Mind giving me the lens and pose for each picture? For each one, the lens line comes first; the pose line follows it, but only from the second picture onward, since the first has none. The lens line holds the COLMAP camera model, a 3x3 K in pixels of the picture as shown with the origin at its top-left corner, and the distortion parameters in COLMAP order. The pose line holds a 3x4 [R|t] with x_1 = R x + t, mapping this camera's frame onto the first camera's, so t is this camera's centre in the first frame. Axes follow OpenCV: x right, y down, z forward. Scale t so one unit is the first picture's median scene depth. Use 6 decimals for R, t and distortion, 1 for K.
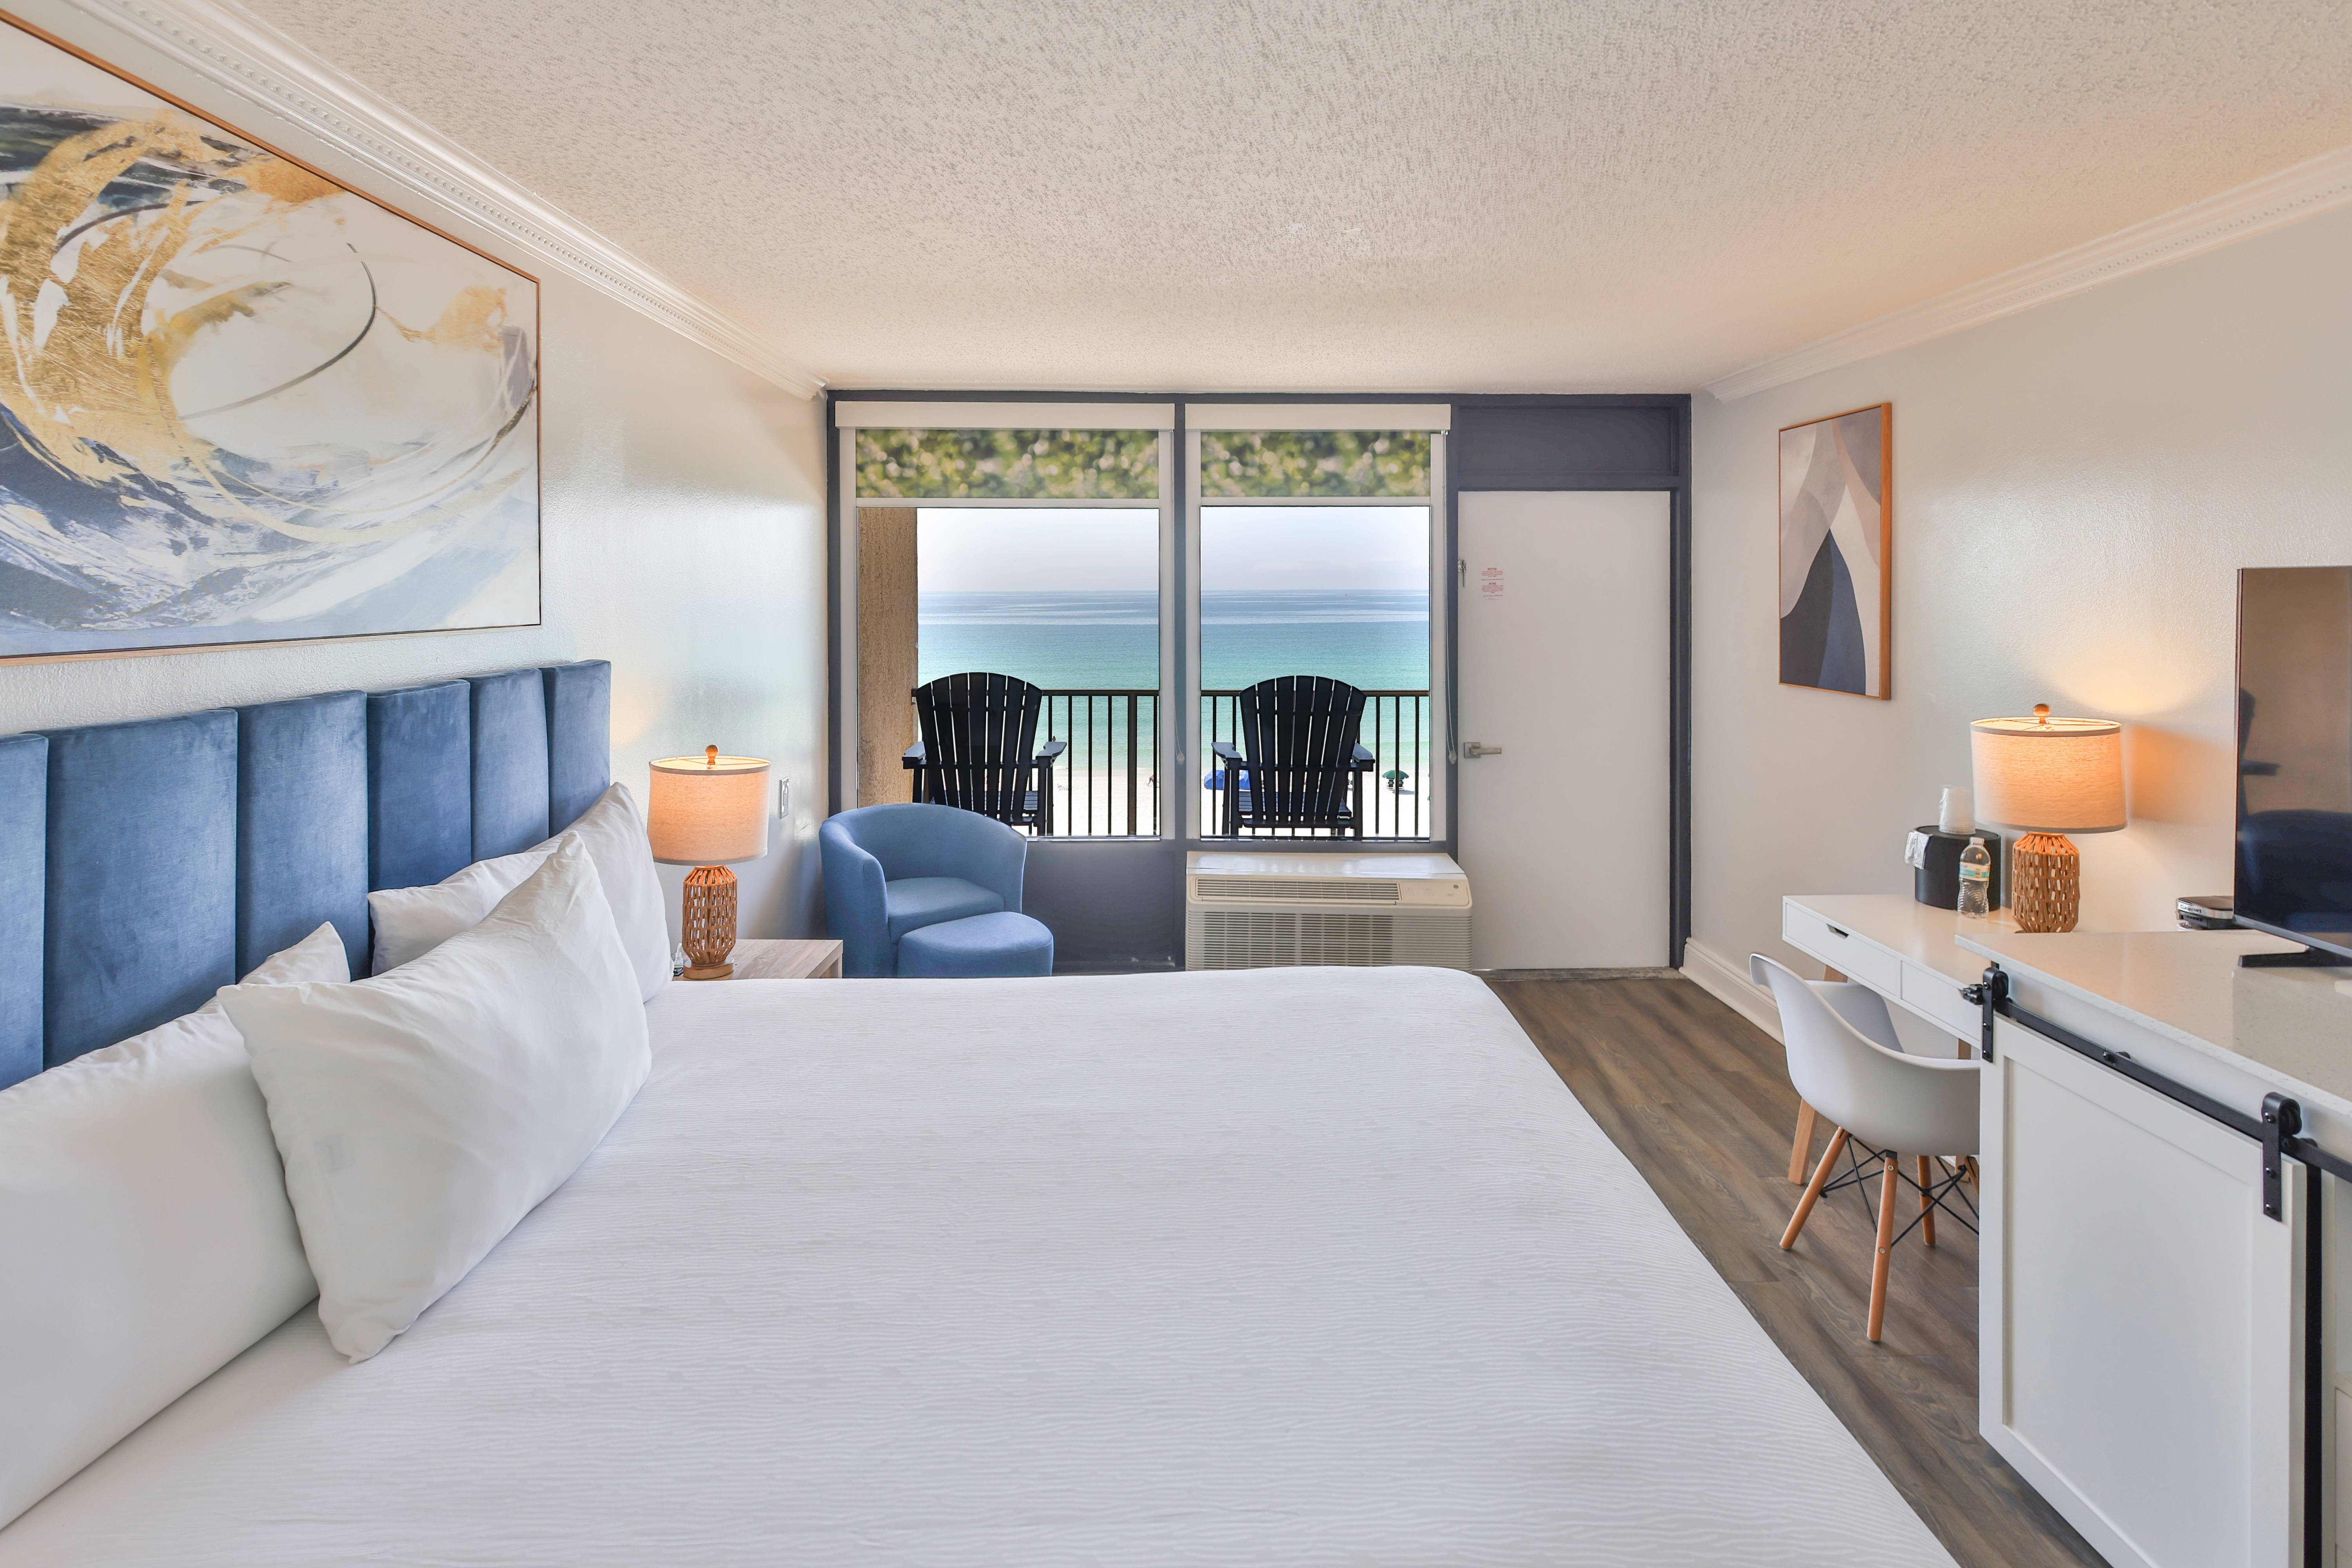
lens RADIAL K [[1222.3, 0, 1168.5], [0, 1222.3, 615.2], [0, 0, 1]] dist [-0.003900, 0.000979]
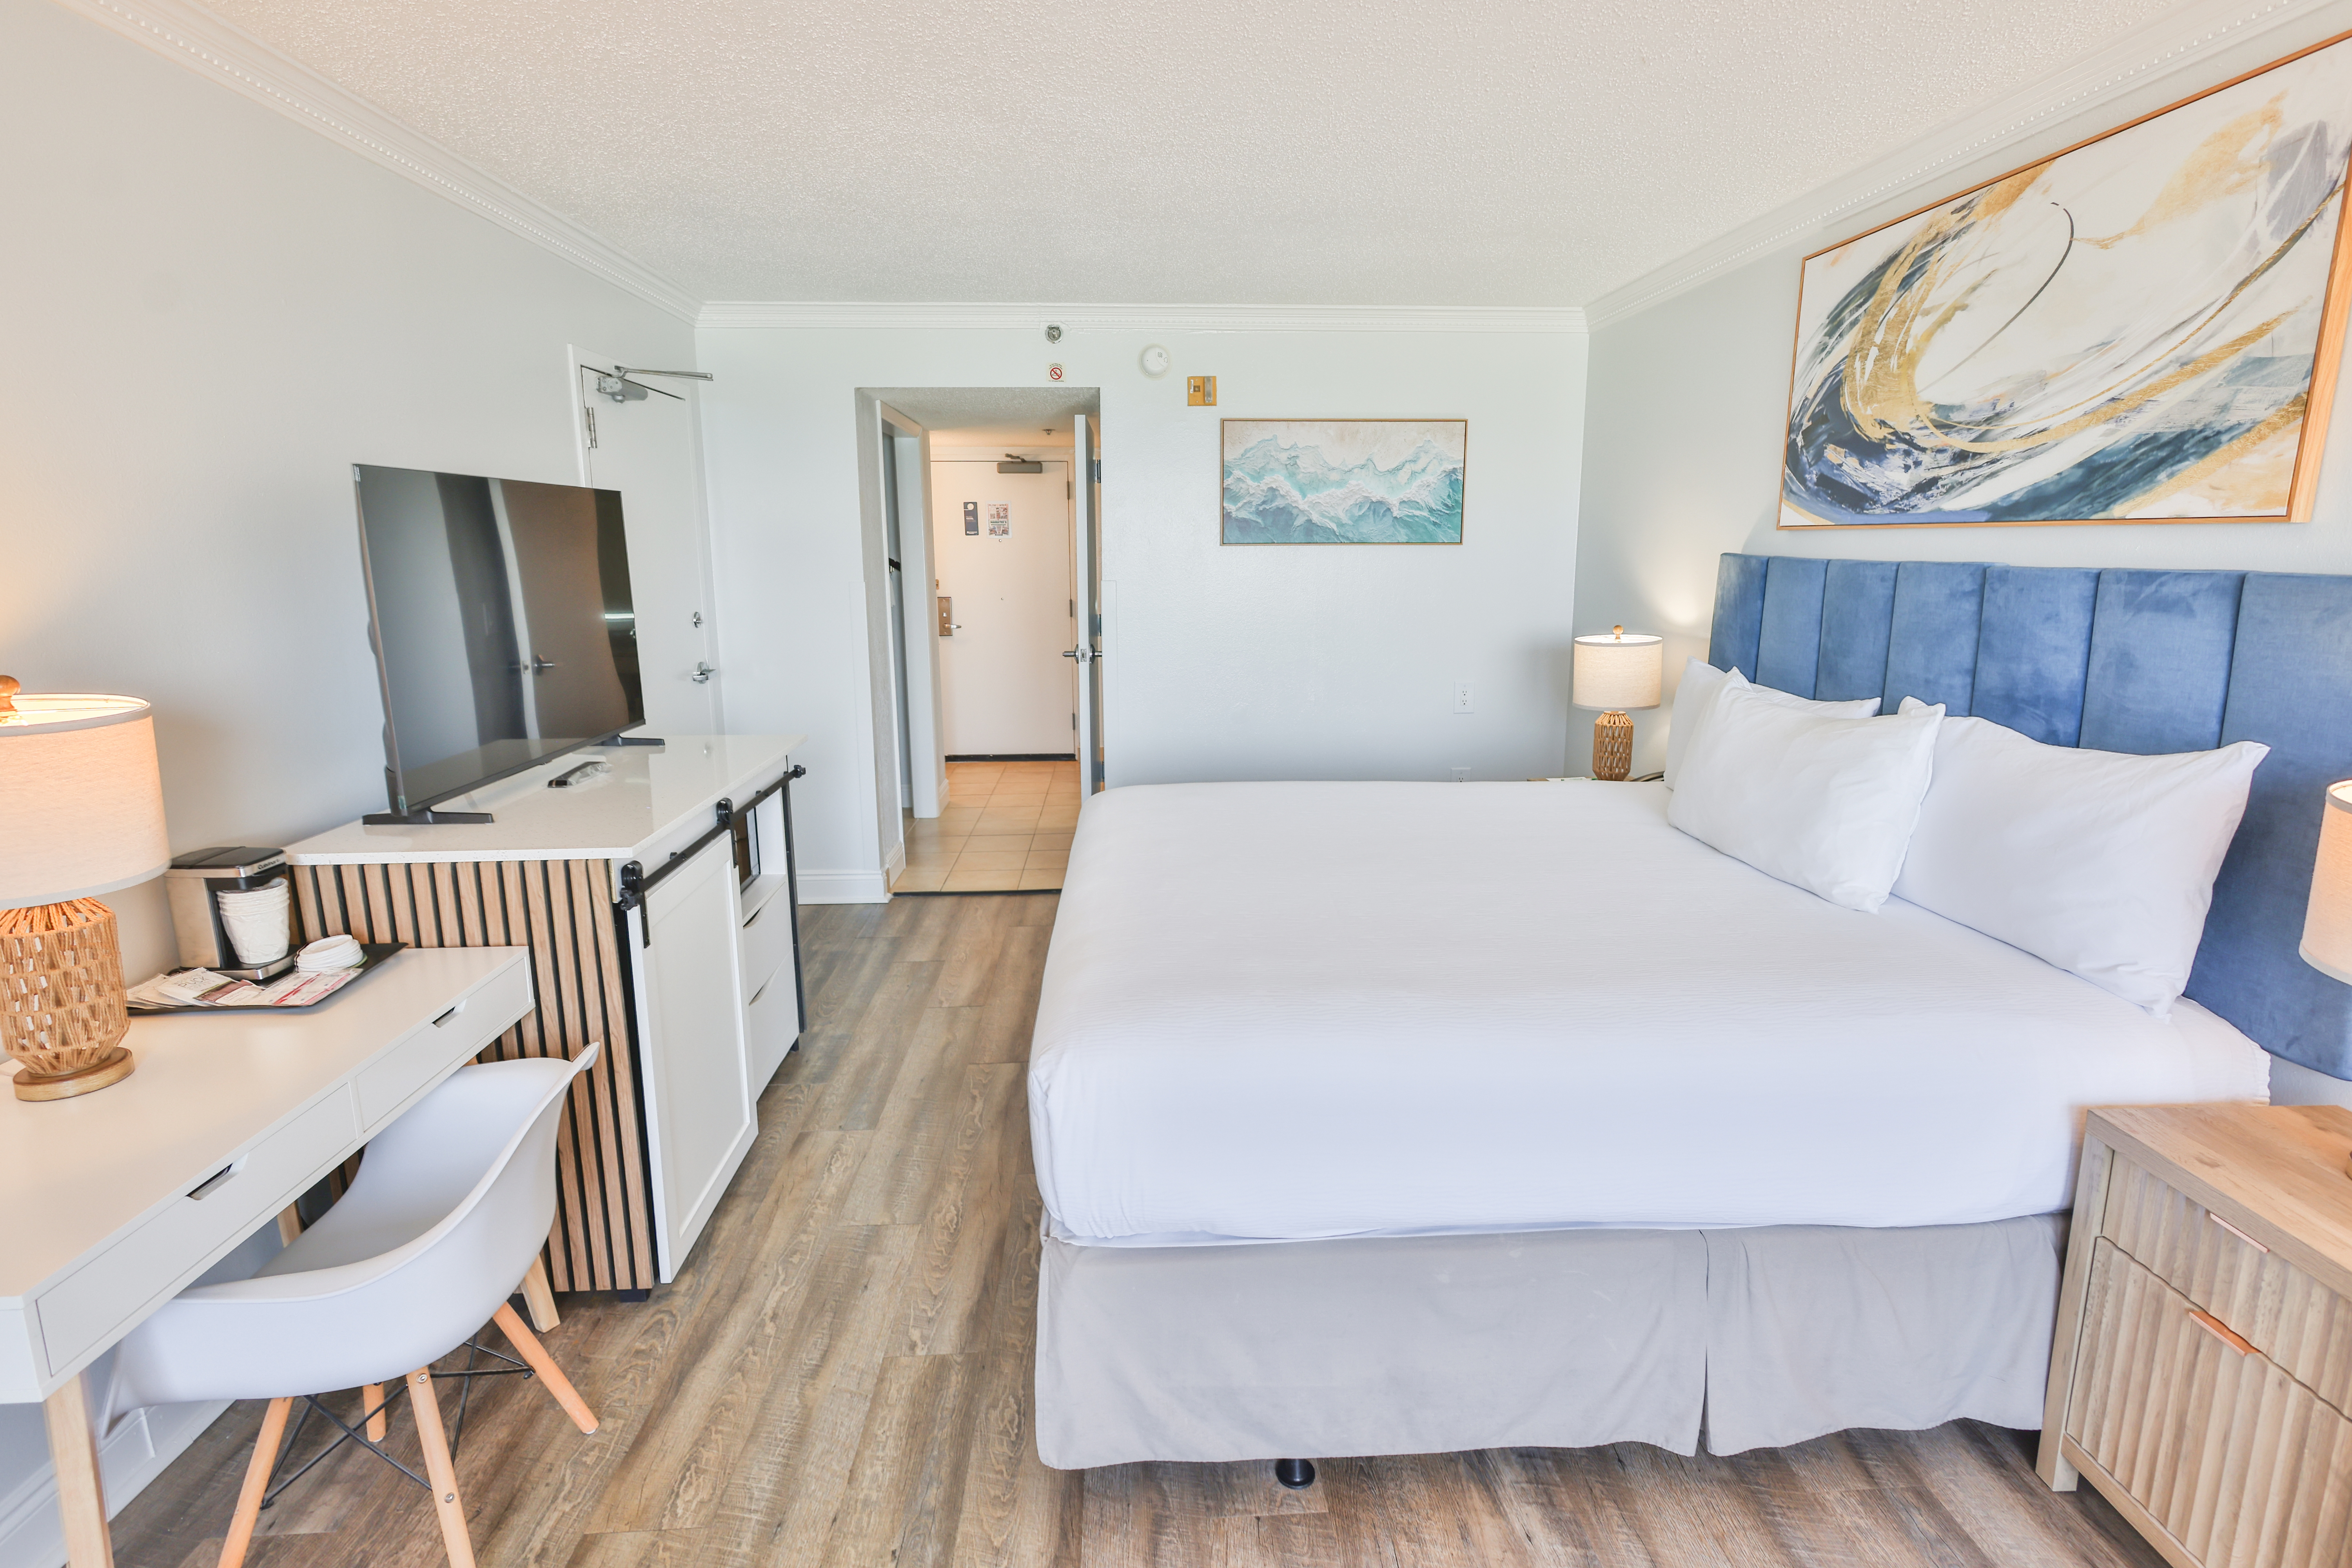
lens RADIAL K [[1142.7, 0, 1189.0], [0, 1142.7, 771.1], [0, 0, 1]] dist [-0.001985, 0.002646]
pose [[-0.999074, 0.016213, -0.039864, 0.212031], [0.006961, 0.975003, 0.222084, -0.000468], [0.042468, 0.221600, -0.974212, 1.730670]]
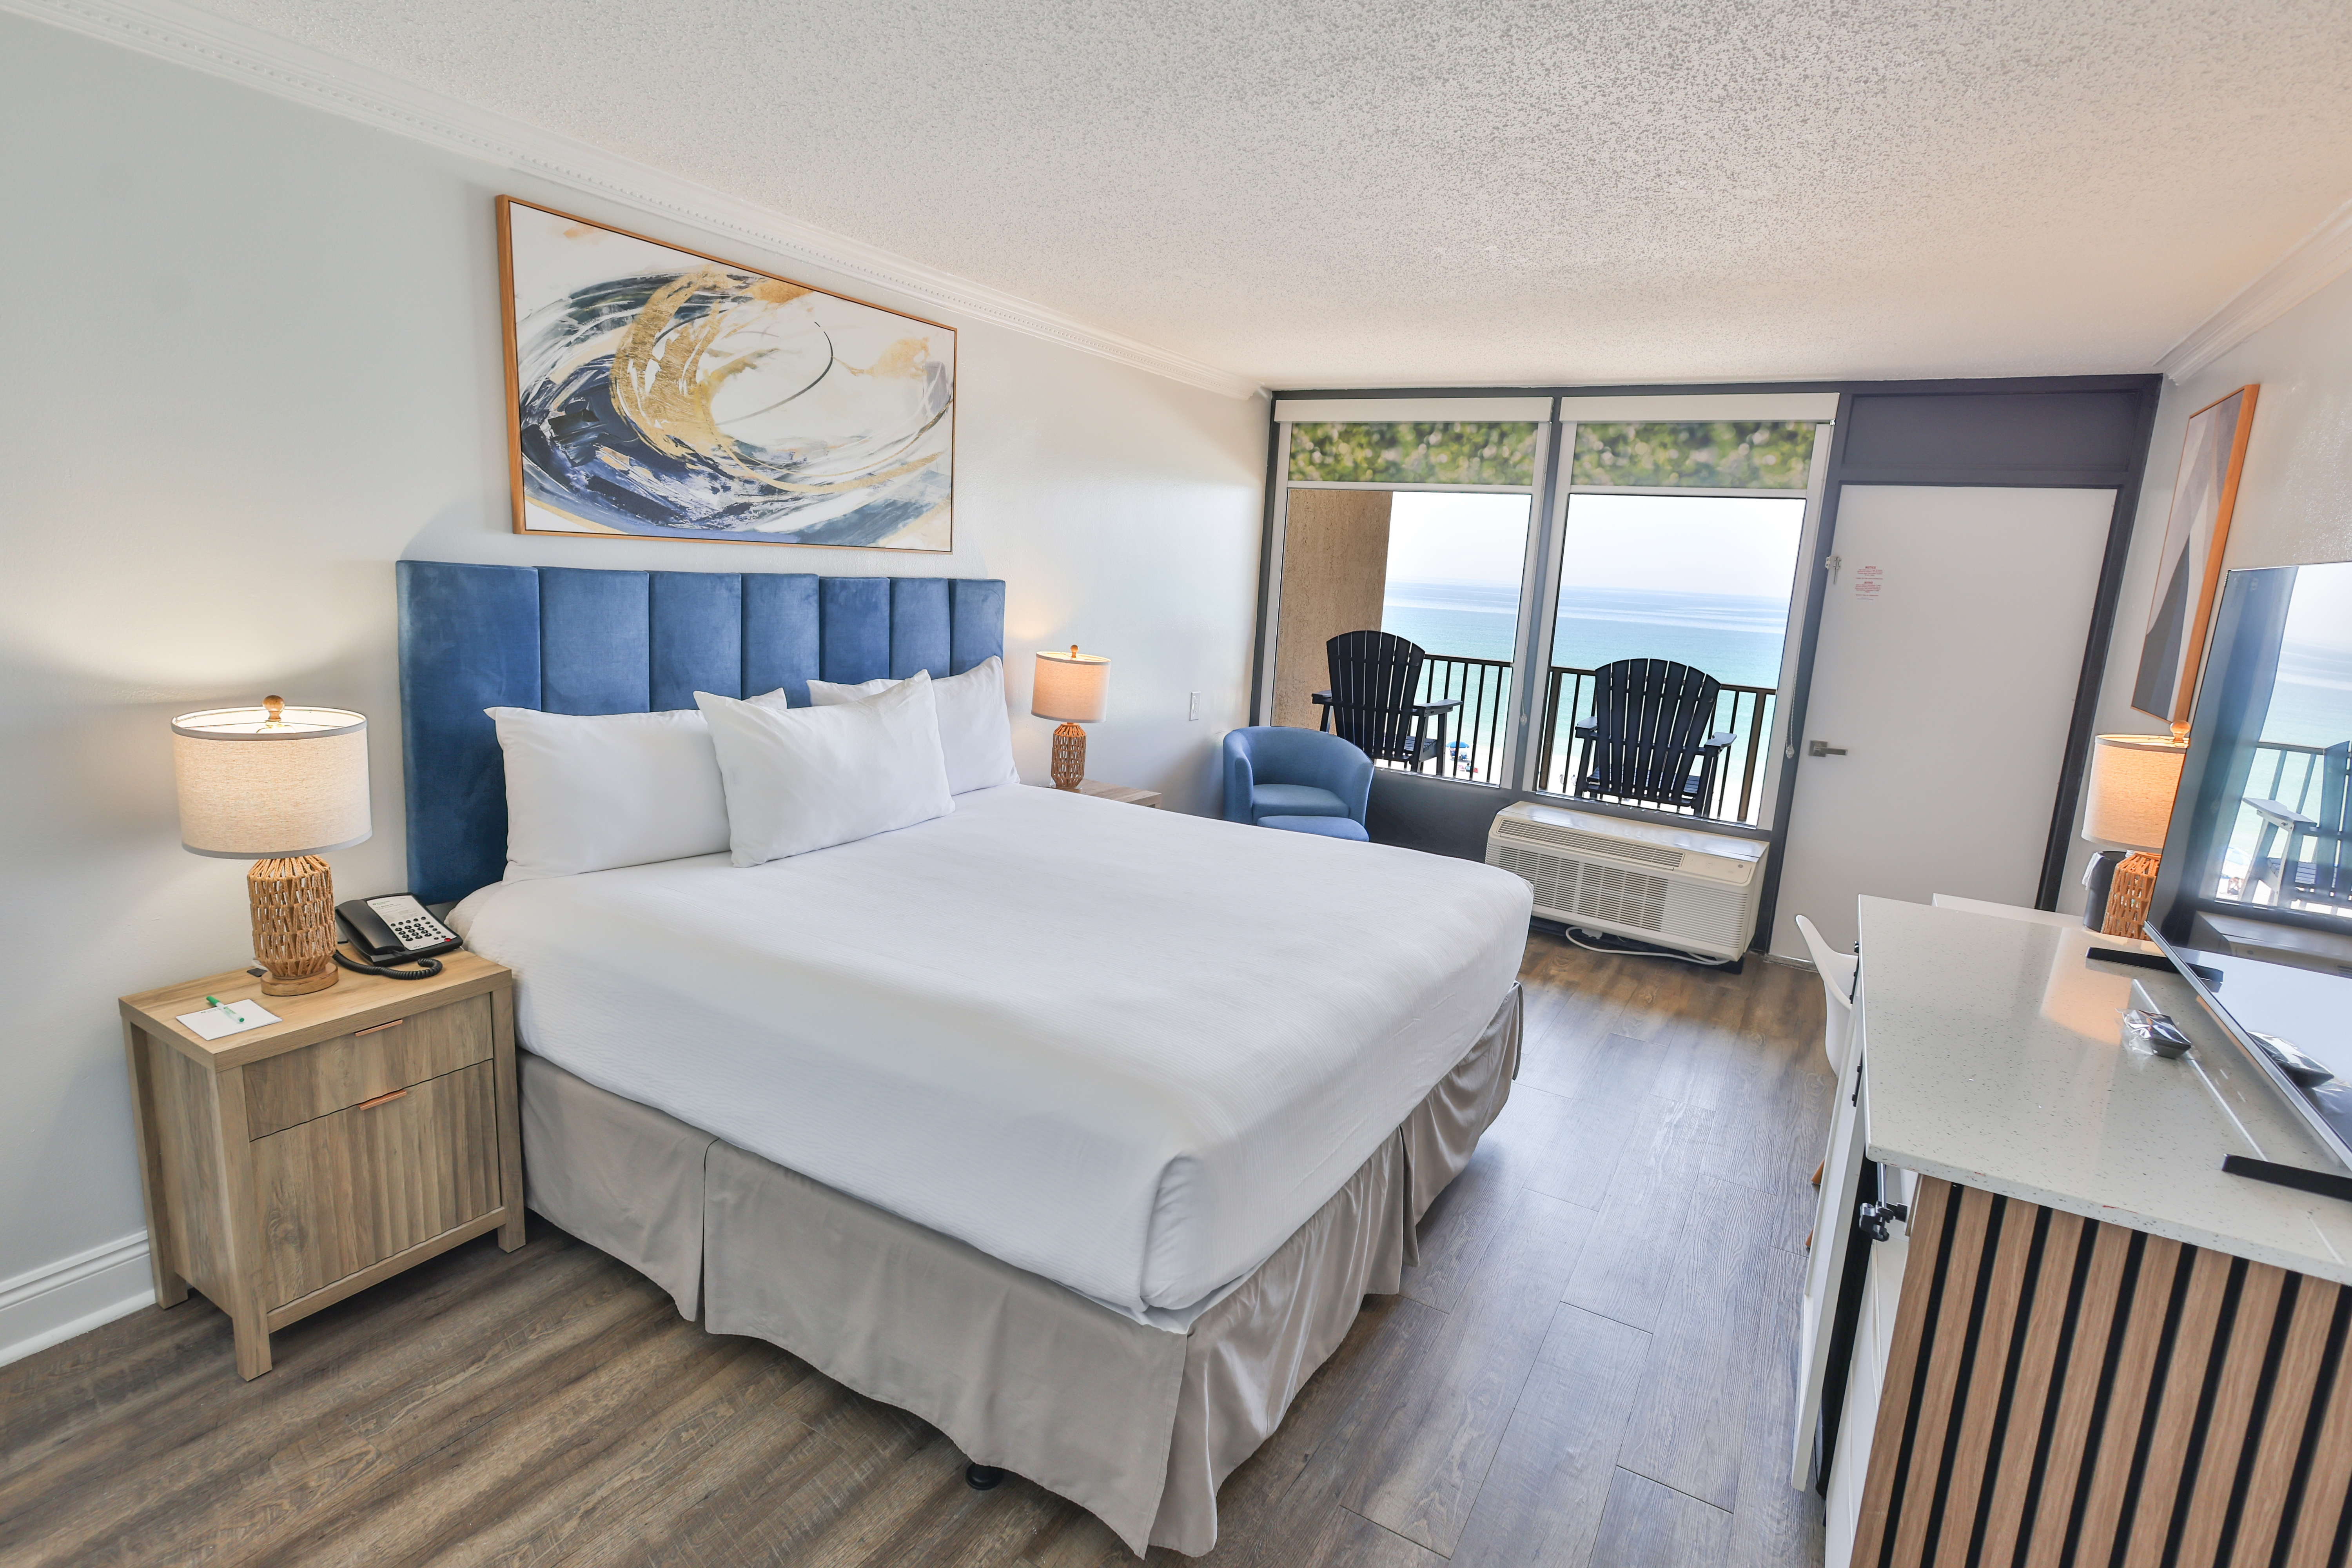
lens RADIAL K [[1142.7, 0, 1160.4], [0, 1142.7, 796.5], [0, 0, 1]] dist [-0.001985, 0.002646]
pose [[0.844995, 0.159836, -0.510329, 0.564082], [-0.072043, 0.979614, 0.187529, 0.022104], [0.529899, -0.121695, 0.839284, -0.177838]]
